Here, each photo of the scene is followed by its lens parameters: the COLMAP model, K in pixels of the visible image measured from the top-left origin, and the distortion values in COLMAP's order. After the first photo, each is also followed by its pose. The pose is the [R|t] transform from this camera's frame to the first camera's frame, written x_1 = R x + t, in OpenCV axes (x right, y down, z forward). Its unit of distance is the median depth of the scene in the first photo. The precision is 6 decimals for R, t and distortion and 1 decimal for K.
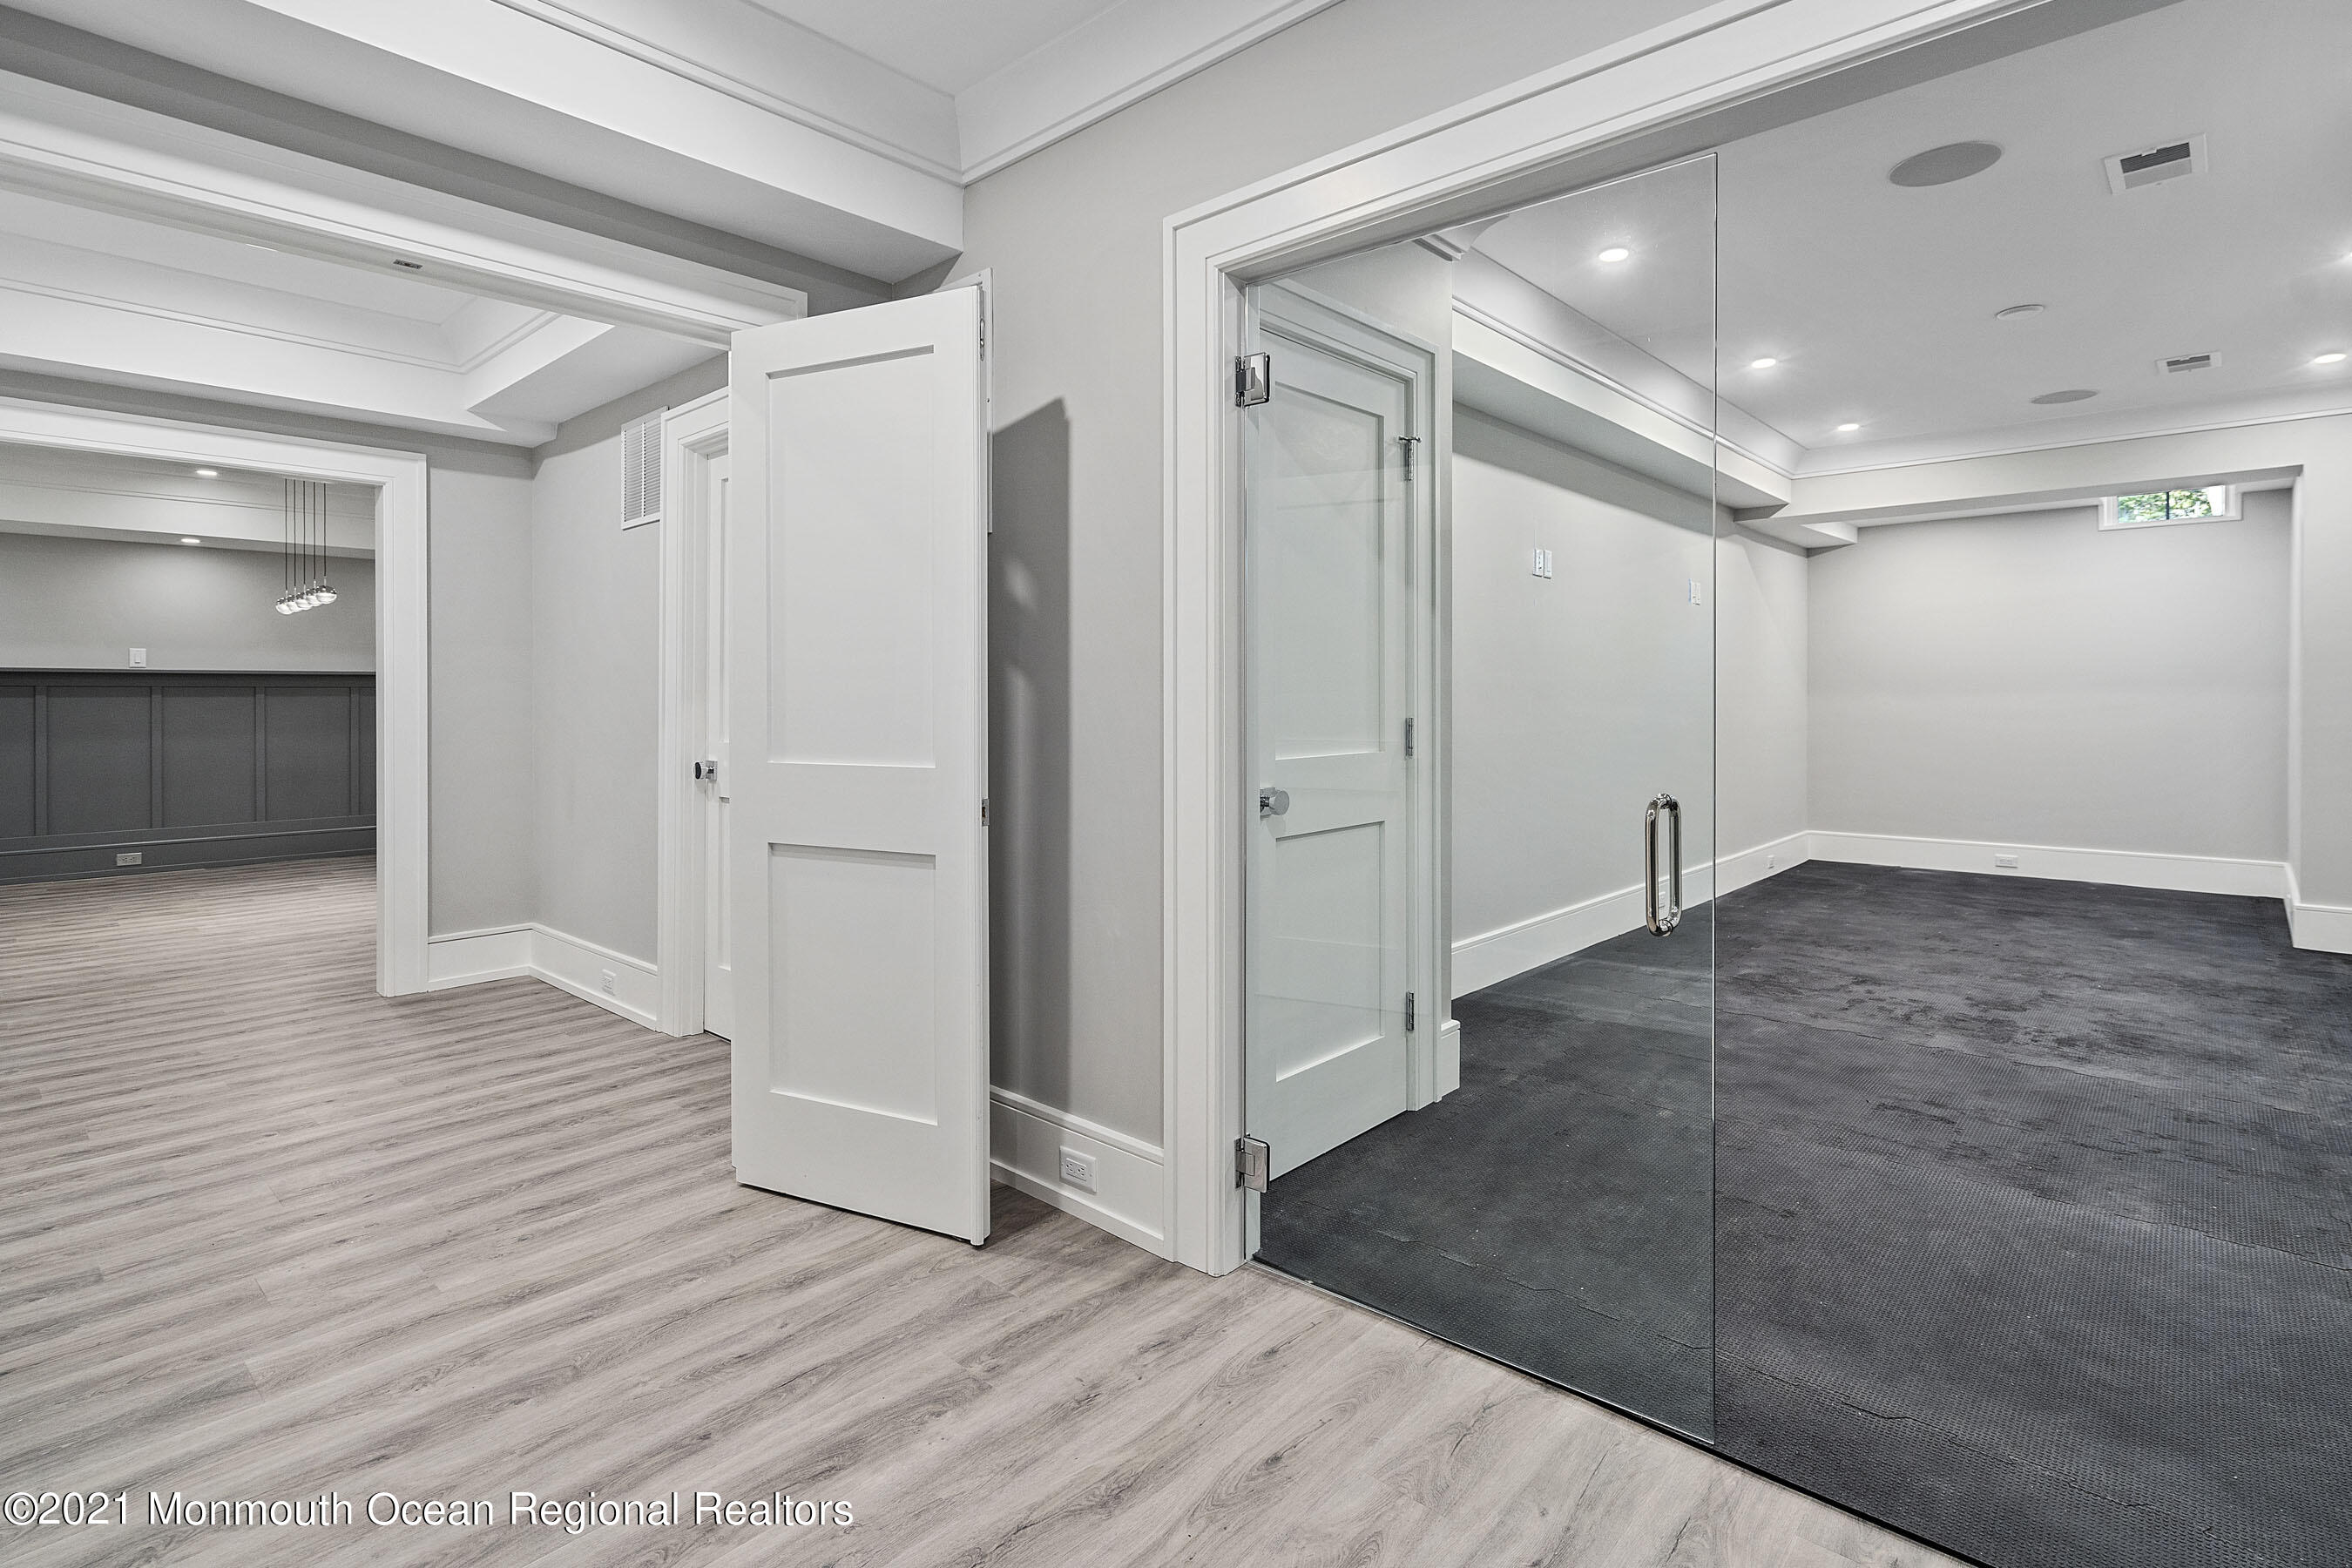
lens RADIAL K [[1147.2, 0, 1165.2], [0, 1147.2, 715.4], [0, 0, 1]] dist [0.004287, 0.001371]
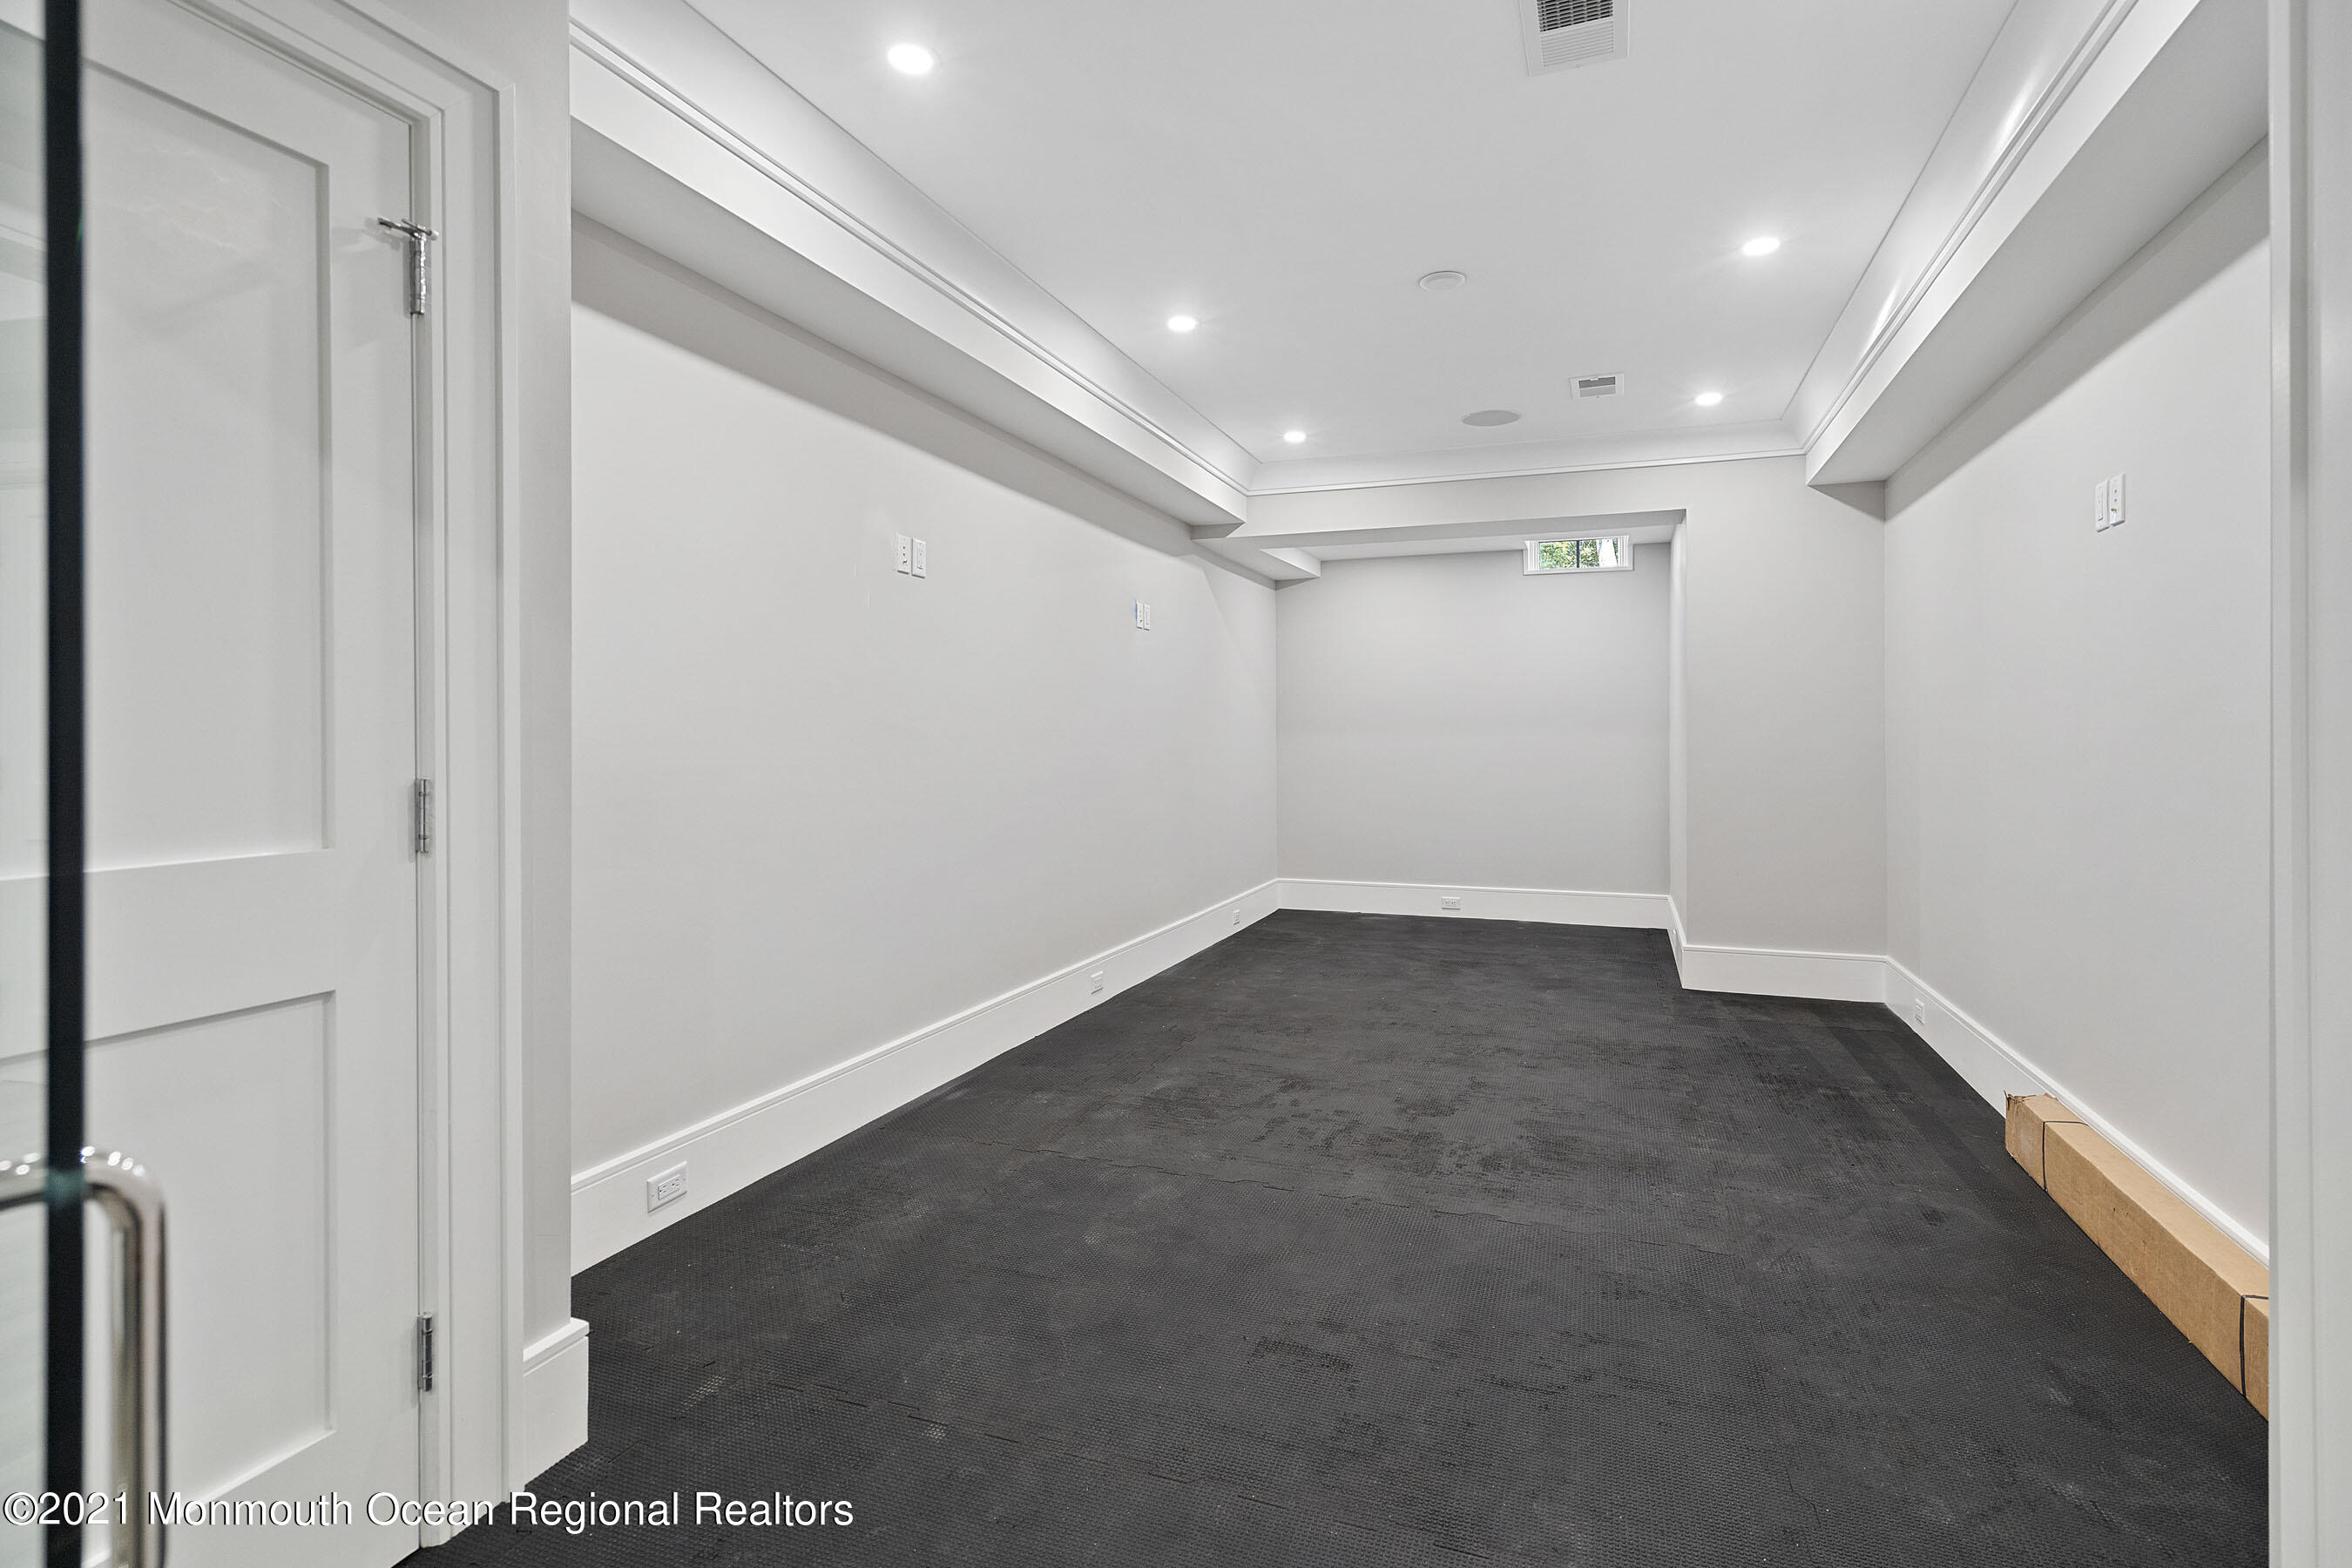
lens RADIAL K [[1134.1, 0, 1170.7], [0, 1134.1, 743.3], [0, 0, 1]] dist [-0.002331, 0.000275]
pose [[0.929995, -0.000028, 0.367572, 0.286223], [0.003309, 0.999960, -0.008297, -0.007148], [-0.367557, 0.008932, 0.929958, 0.346486]]
